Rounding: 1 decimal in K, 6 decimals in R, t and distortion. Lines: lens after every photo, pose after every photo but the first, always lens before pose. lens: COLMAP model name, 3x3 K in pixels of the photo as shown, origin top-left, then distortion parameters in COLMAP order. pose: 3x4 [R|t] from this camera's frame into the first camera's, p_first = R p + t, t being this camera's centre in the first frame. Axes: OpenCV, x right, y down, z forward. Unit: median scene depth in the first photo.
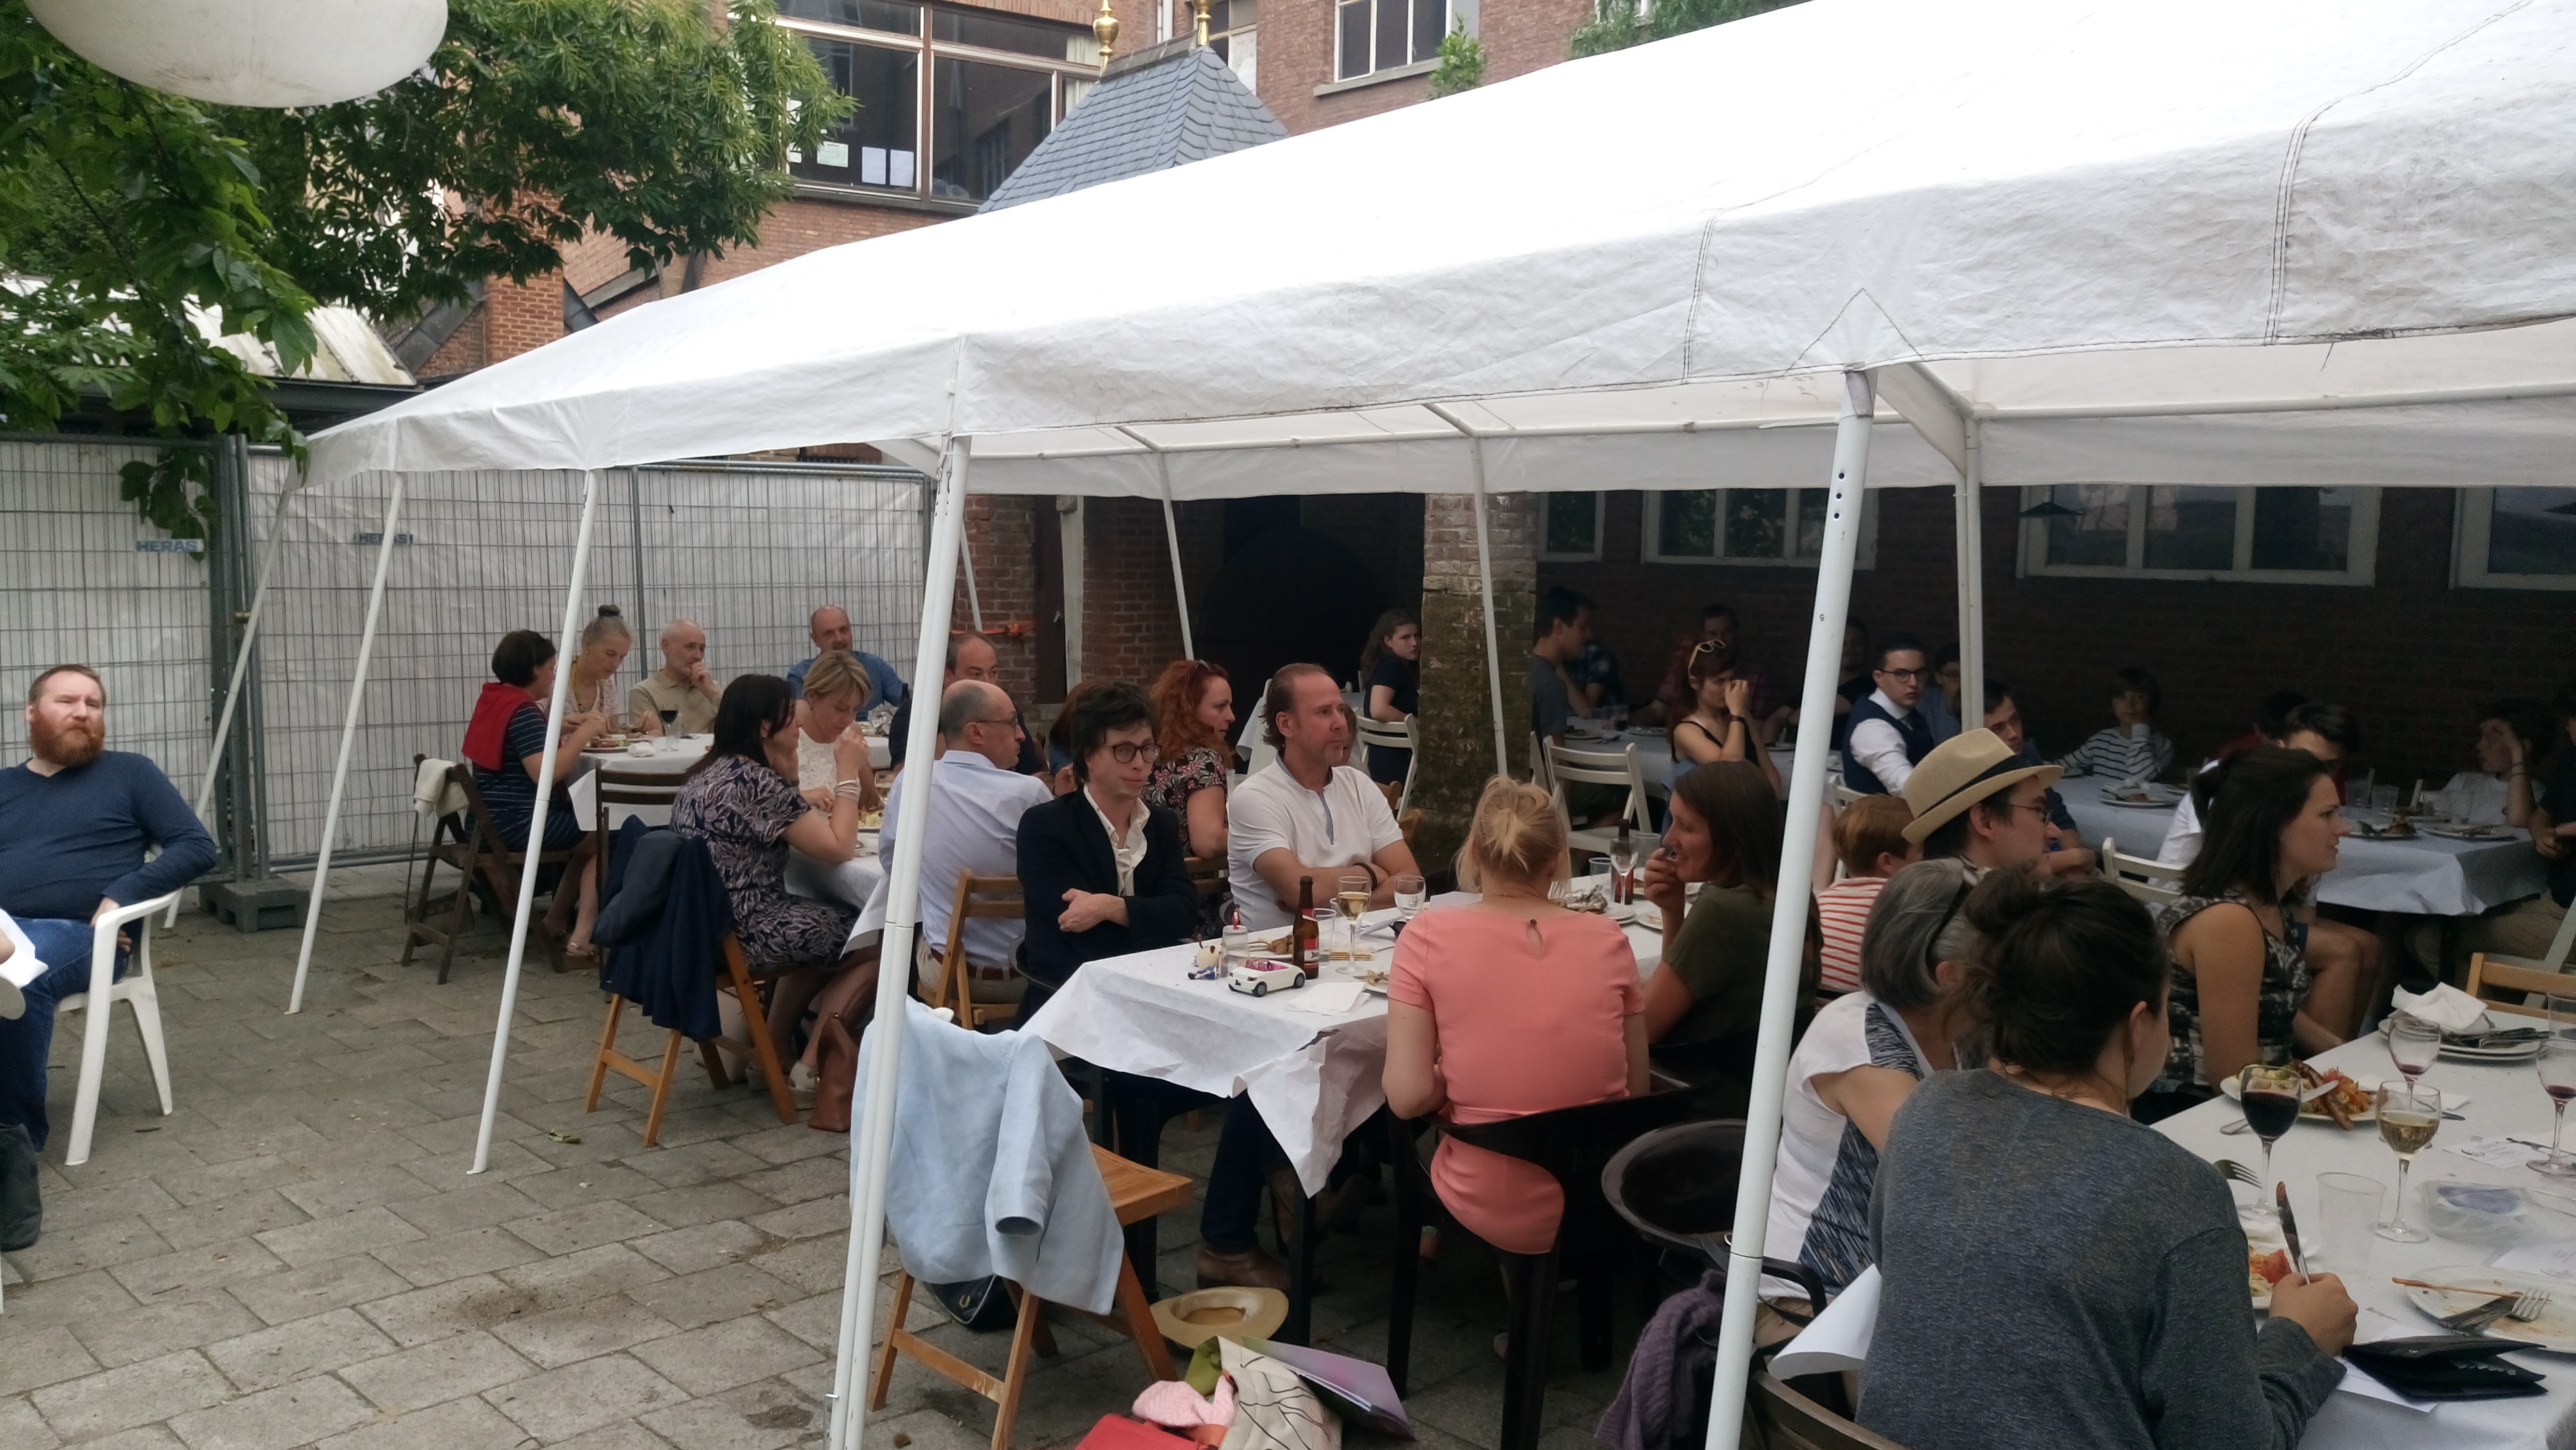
lens RADIAL K [[2038.9, 0, 1278.3], [0, 2038.9, 719.6], [0, 0, 1]] dist [0.003088, 0.000313]
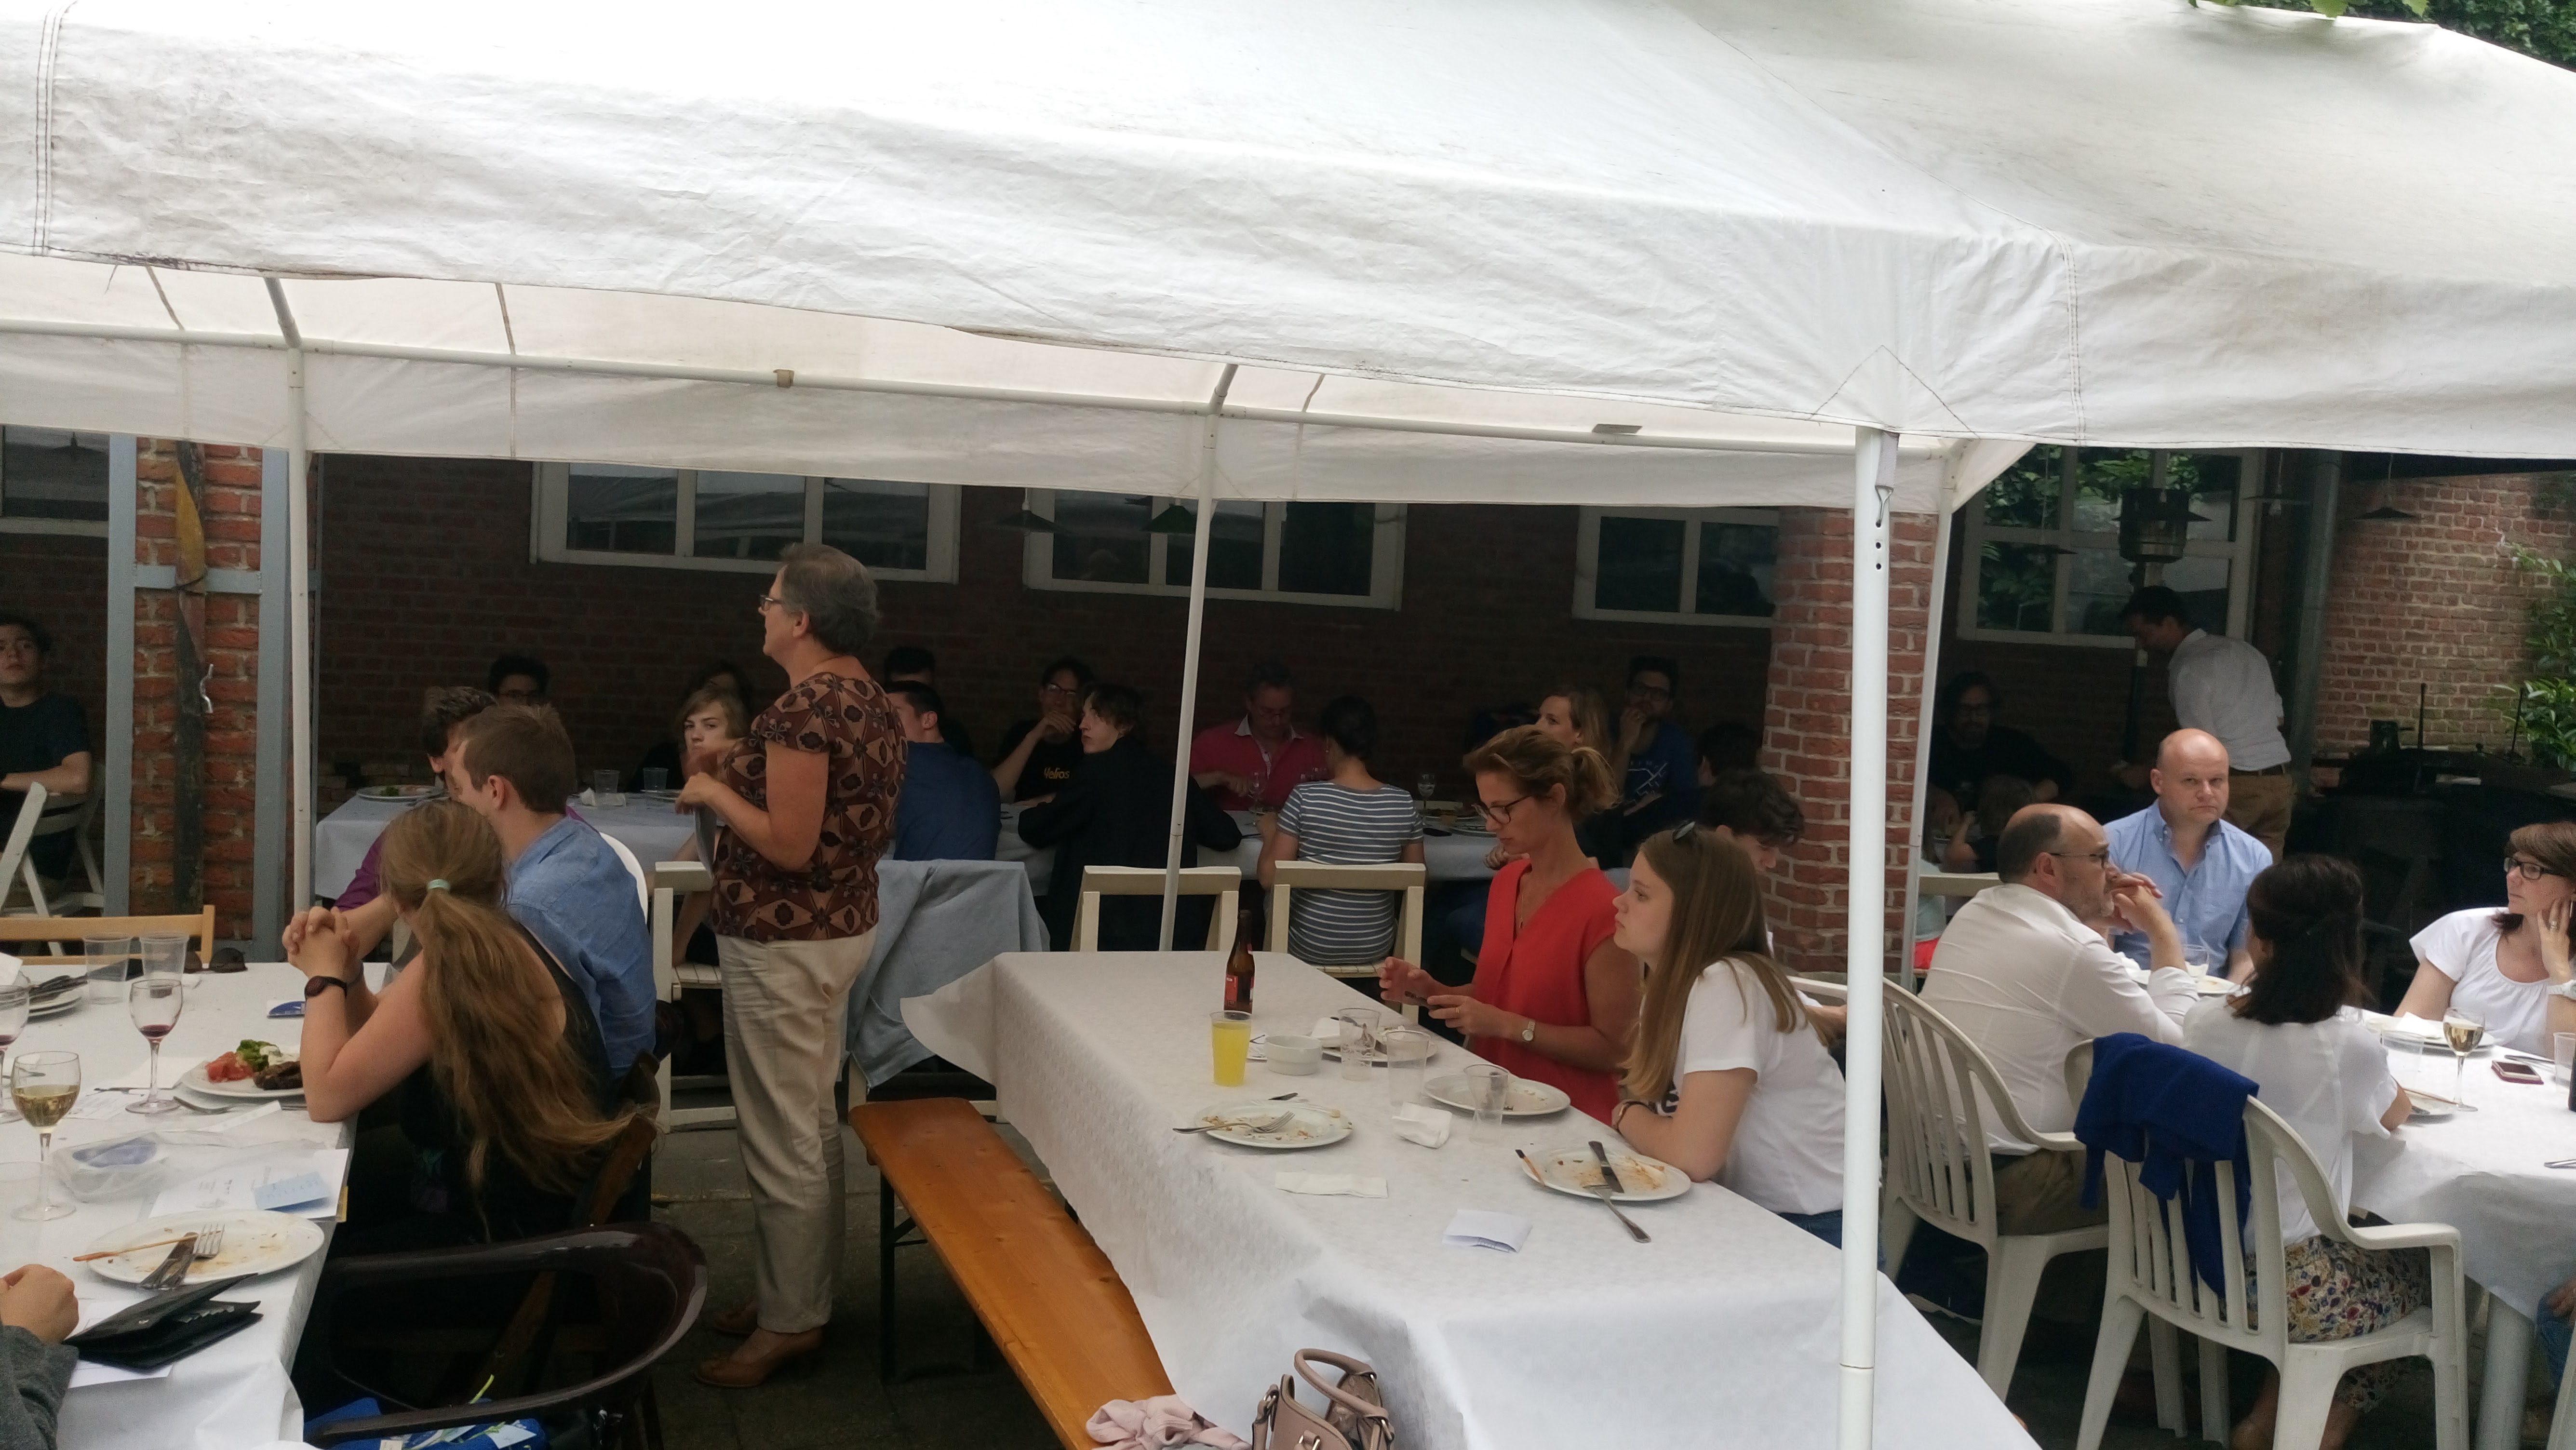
lens RADIAL K [[2026.4, 0, 1298.6], [0, 2026.4, 726.3], [0, 0, 1]] dist [0.003410, 0.005933]
pose [[0.363893, -0.065133, 0.929161, -0.091874], [0.033687, 0.997820, 0.056752, -0.006513], [-0.930831, 0.010649, 0.365294, 0.101513]]
